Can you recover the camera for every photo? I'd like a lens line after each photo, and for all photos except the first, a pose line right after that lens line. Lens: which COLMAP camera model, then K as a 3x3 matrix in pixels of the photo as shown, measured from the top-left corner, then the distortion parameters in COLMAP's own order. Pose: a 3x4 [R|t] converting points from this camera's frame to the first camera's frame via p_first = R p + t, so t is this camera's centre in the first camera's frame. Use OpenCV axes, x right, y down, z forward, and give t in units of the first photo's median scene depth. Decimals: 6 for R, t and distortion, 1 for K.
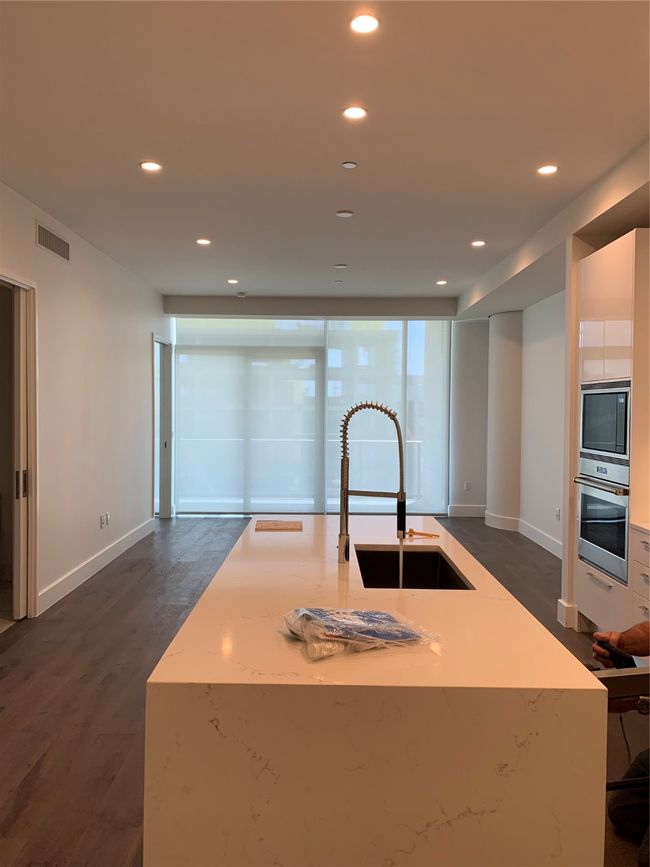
lens RADIAL K [[653.1, 0, 325.0], [0, 653.1, 433.5], [0, 0, 1]] dist [0.093927, -0.158803]
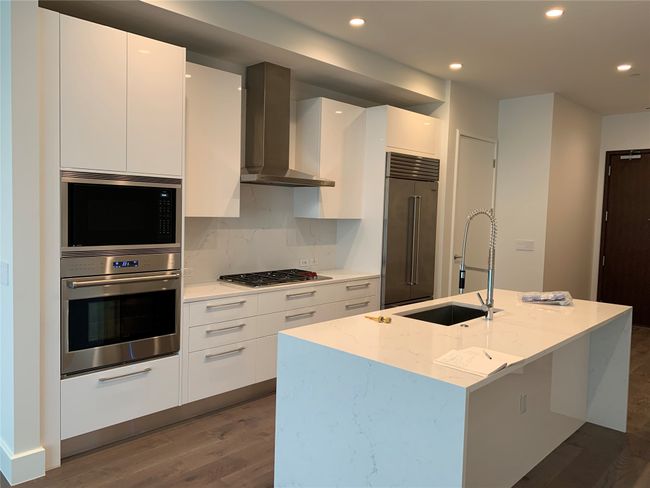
lens RADIAL K [[489.6, 0, 323.4], [0, 489.6, 239.2], [0, 0, 1]] dist [0.093927, -0.158803]
pose [[-0.710479, -0.070806, 0.700147, -0.334444], [-0.005742, 0.995475, 0.094845, -0.058938], [-0.703695, 0.063365, -0.707671, 1.450494]]
